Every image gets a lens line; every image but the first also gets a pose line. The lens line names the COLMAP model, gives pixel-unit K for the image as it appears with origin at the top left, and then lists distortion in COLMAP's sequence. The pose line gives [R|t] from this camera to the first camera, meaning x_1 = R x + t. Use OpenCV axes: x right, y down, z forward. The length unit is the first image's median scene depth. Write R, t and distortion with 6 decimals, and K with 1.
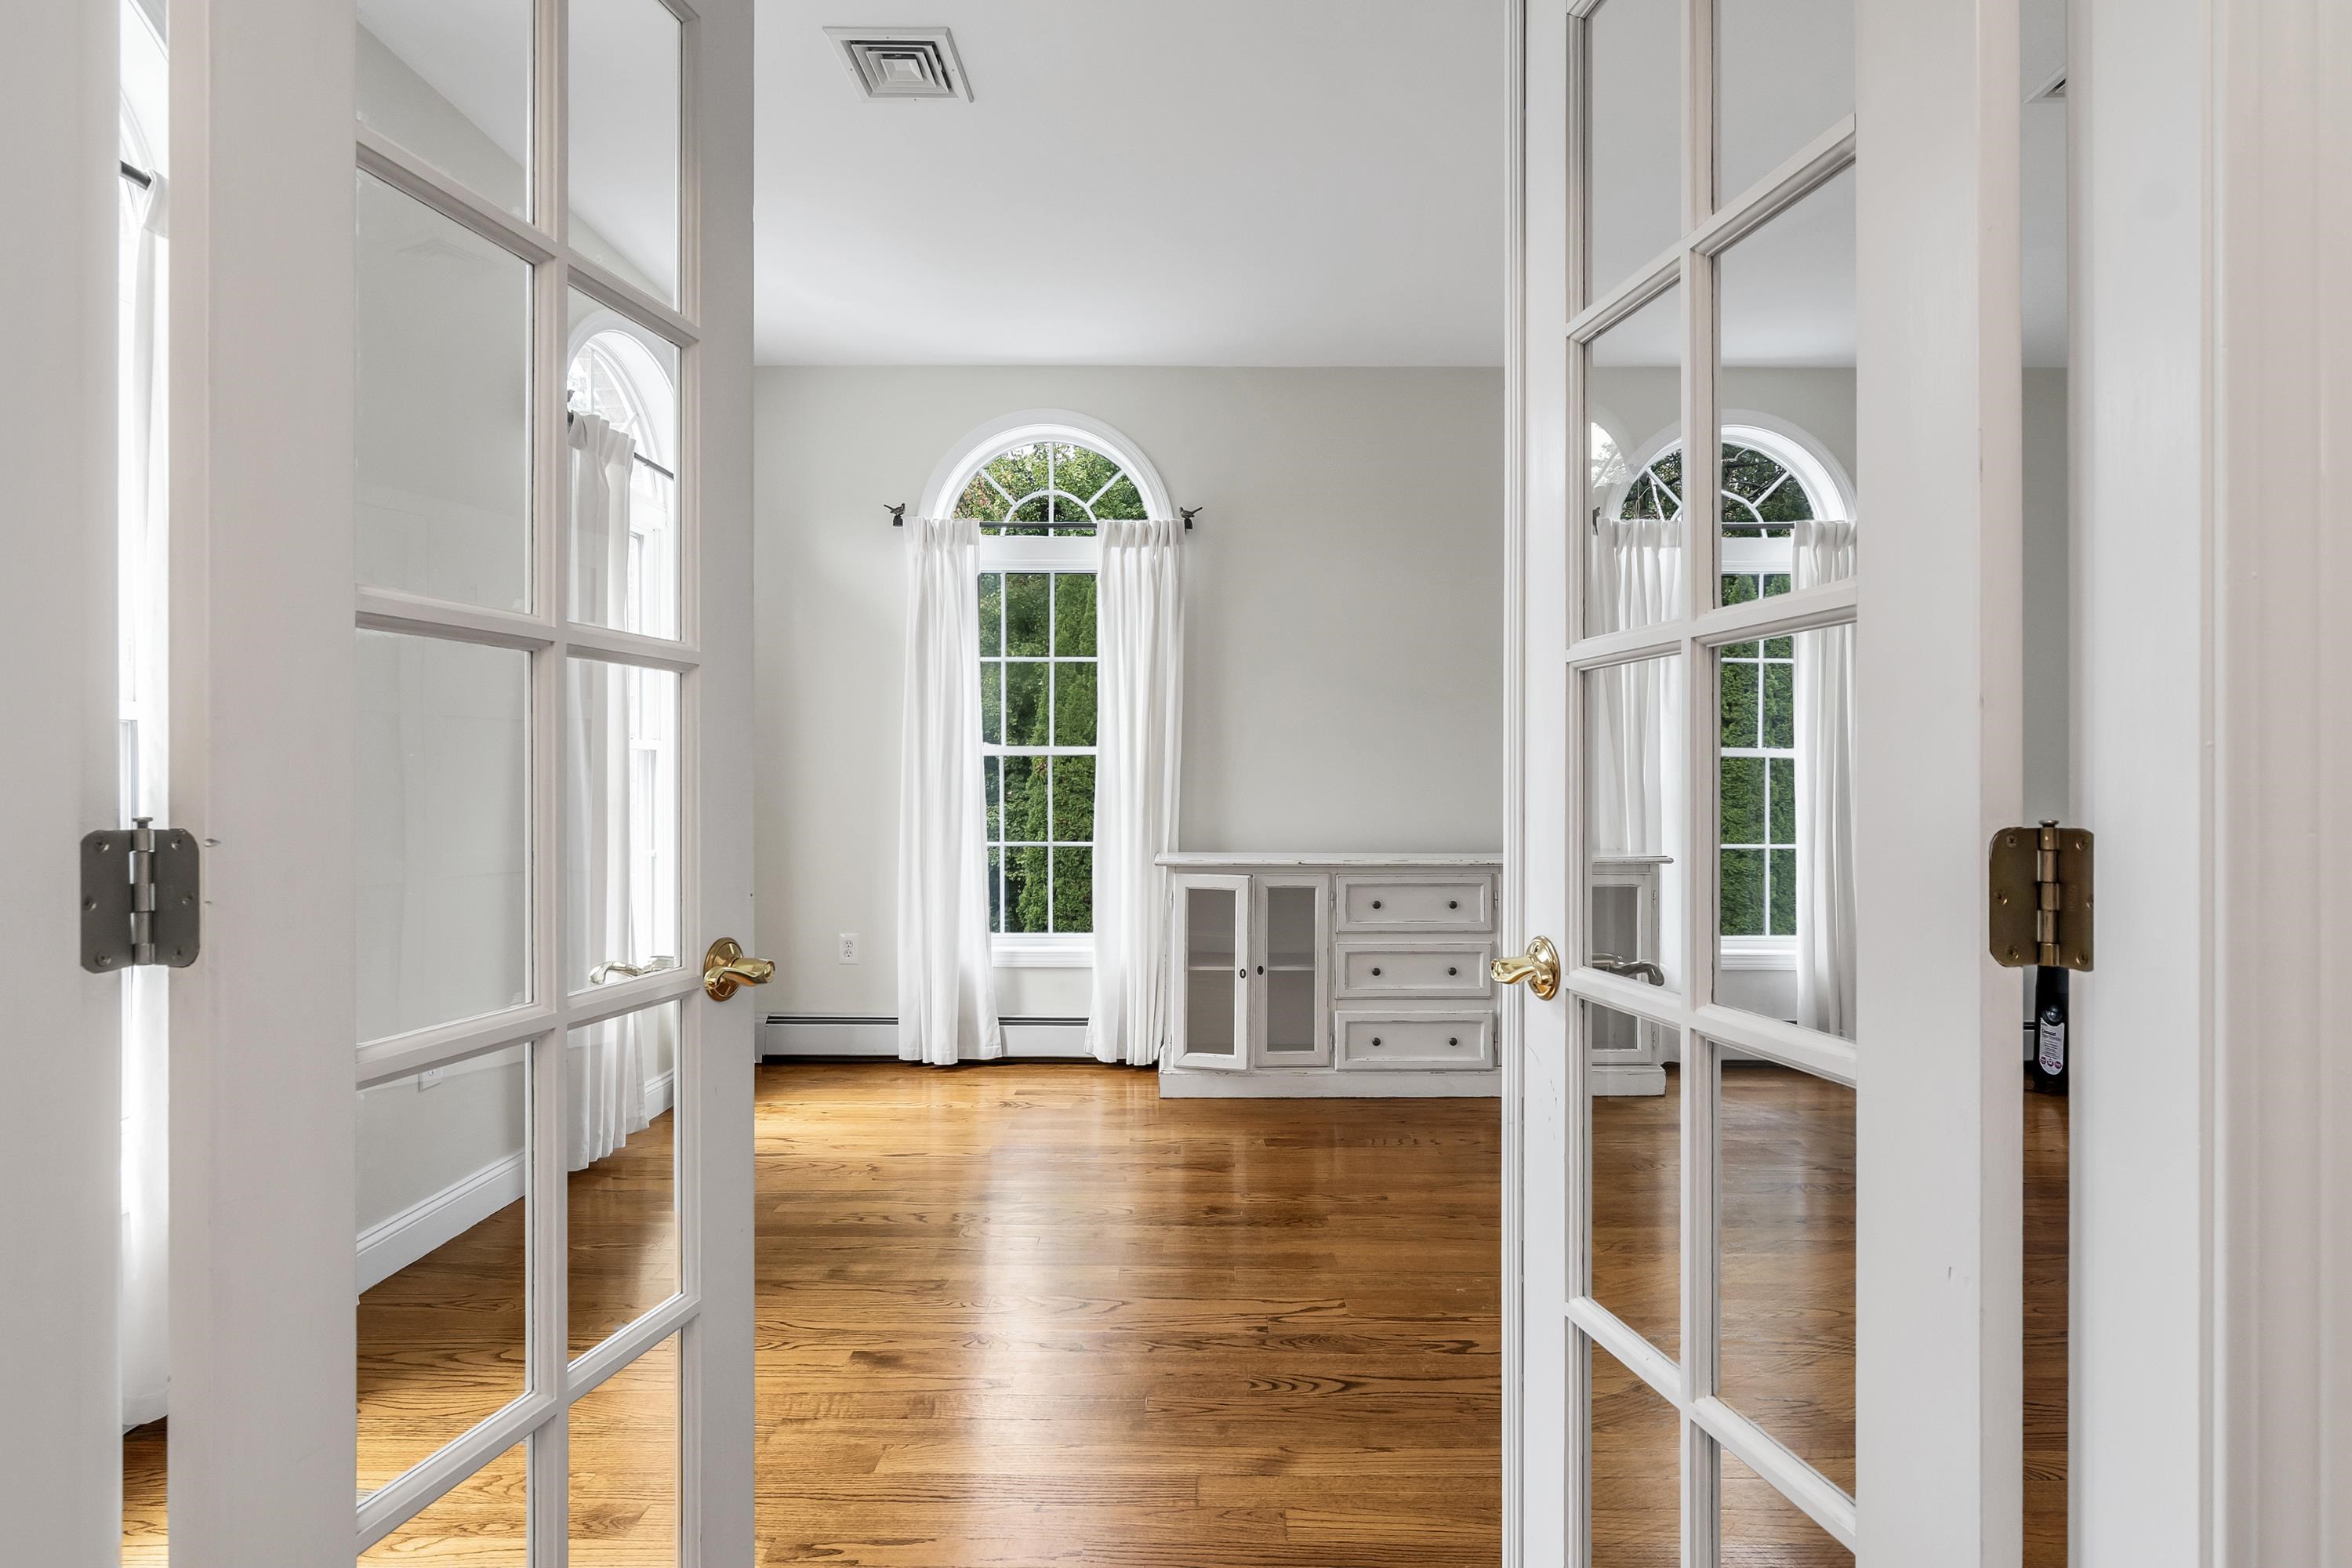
lens RADIAL K [[1151.3, 0, 1163.9], [0, 1151.3, 792.3], [0, 0, 1]] dist [0.000186, 0.001976]
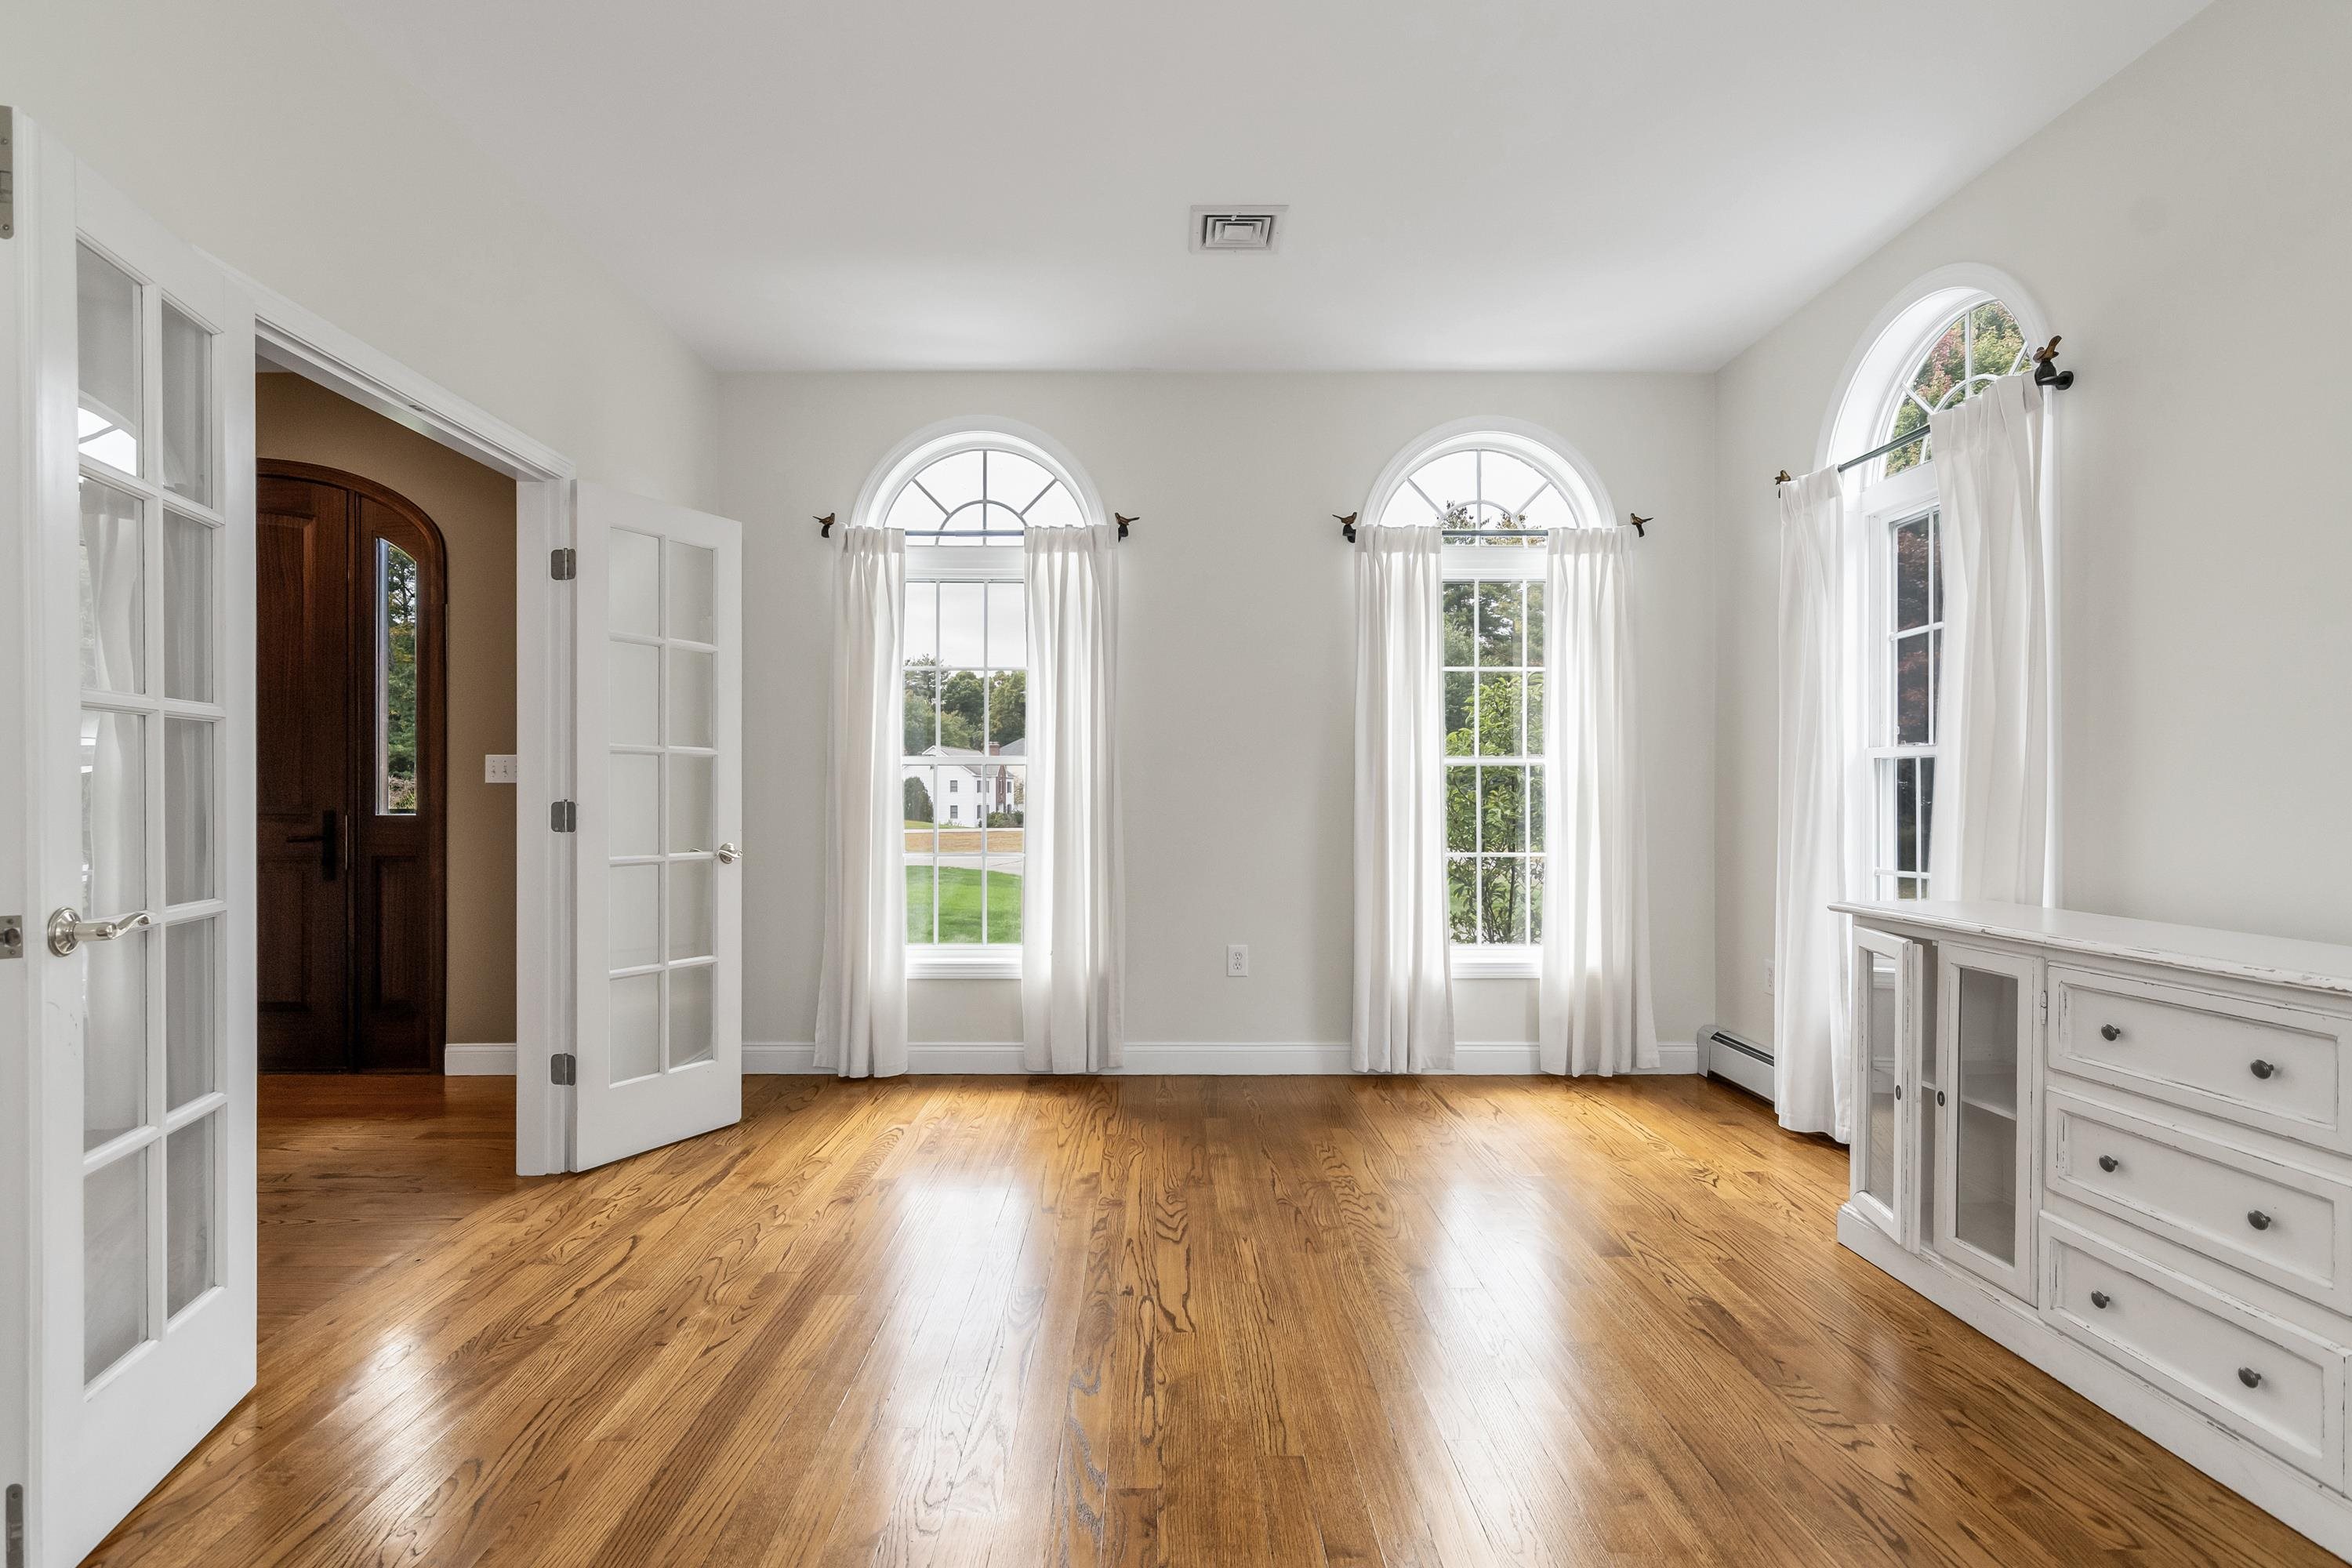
lens RADIAL K [[1088.1, 0, 1176.0], [0, 1088.1, 784.0], [0, 0, 1]] dist [0.000223, 0.000568]
pose [[0.057130, -0.011815, -0.998297, 0.645127], [-0.004260, 0.999918, -0.012078, -0.004786], [0.998358, 0.004942, 0.057075, 0.559928]]
